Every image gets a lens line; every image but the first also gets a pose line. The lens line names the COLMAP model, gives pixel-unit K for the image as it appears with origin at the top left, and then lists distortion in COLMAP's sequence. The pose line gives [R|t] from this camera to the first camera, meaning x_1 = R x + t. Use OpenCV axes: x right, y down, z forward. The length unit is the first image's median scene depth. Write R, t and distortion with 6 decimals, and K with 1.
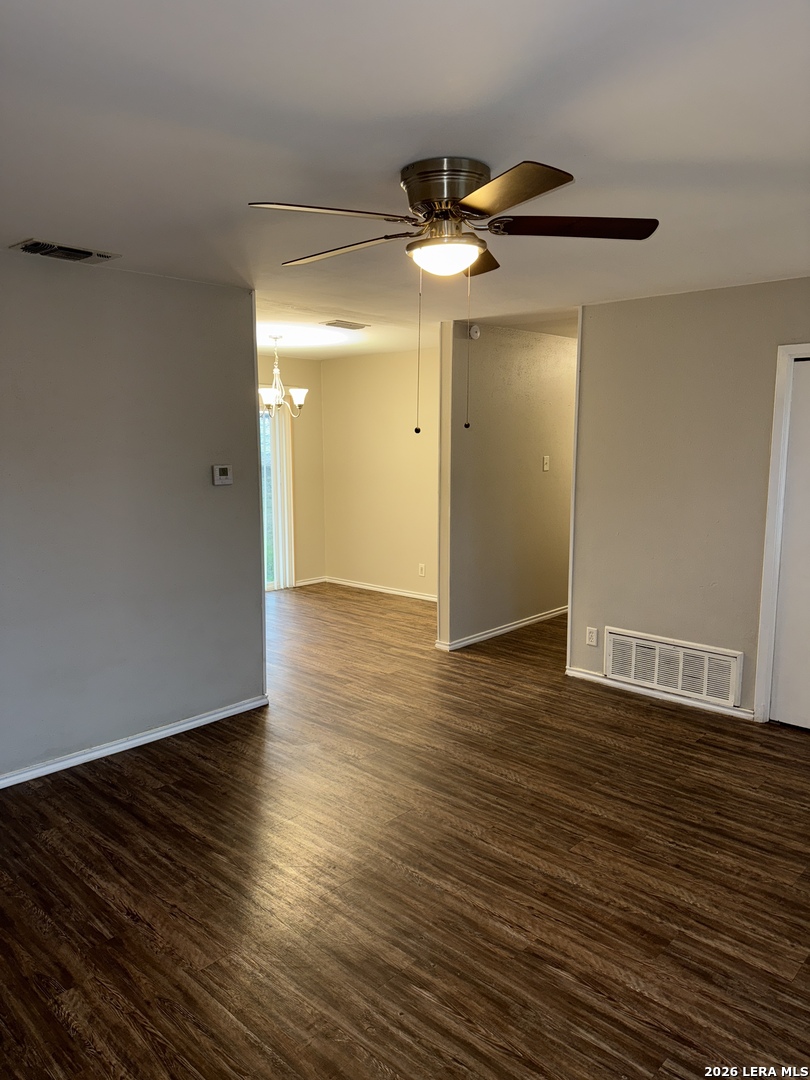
lens RADIAL K [[774.8, 0, 404.8], [0, 774.8, 543.1], [0, 0, 1]] dist [0.069124, -0.020347]
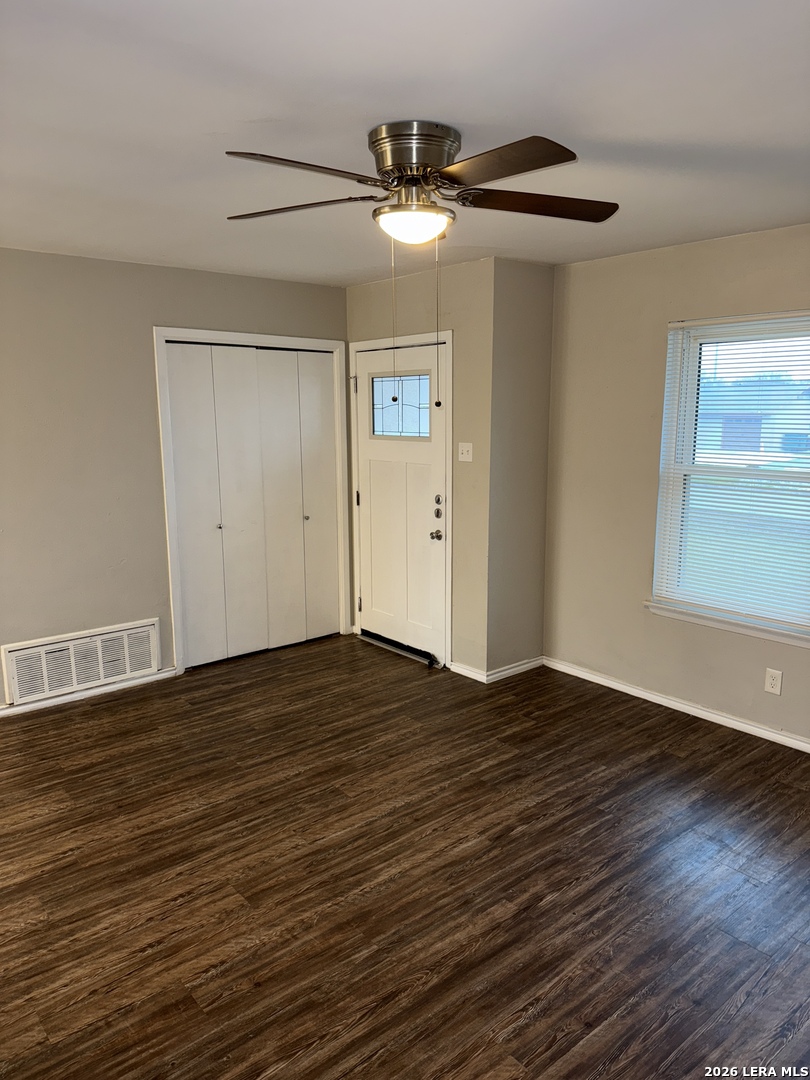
lens RADIAL K [[774.8, 0, 404.7], [0, 774.8, 539.6], [0, 0, 1]] dist [0.069124, -0.020347]
pose [[0.128533, -0.172722, 0.976548, -0.586994], [0.148382, 0.976981, 0.153268, -0.082157], [-0.980542, 0.125202, 0.151203, 0.554398]]
